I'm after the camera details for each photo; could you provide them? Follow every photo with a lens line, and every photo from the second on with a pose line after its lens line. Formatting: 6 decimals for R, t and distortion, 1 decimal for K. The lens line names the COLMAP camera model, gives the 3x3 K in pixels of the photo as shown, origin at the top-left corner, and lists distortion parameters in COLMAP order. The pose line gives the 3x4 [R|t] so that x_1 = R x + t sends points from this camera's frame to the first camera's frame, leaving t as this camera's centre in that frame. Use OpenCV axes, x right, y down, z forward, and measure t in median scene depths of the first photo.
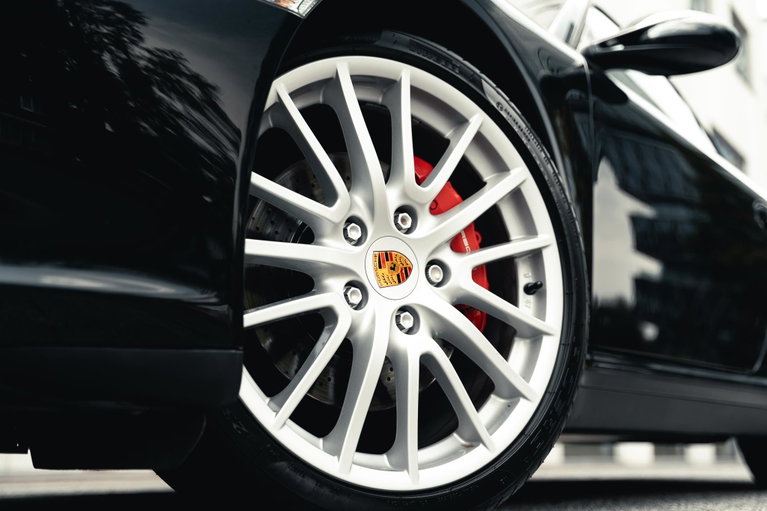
lens RADIAL K [[1026.5, 0, 383.8], [0, 1026.5, 254.2], [0, 0, 1]] dist [-0.033236, 0.000000]
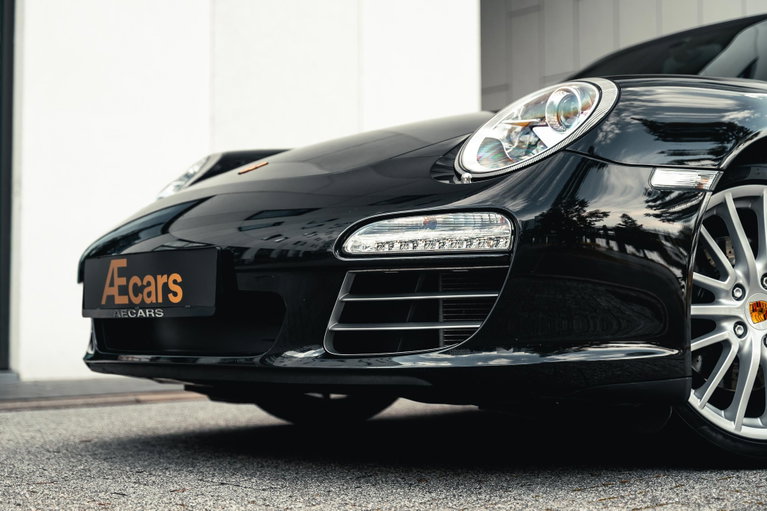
lens RADIAL K [[1146.6, 0, 381.9], [0, 1146.6, 260.3], [0, 0, 1]] dist [0.020146, 0.000000]
pose [[0.964511, -0.021516, -0.263165, -0.096485], [0.054119, 0.991624, 0.117275, -0.335001], [0.258438, -0.127355, 0.957596, -1.008029]]
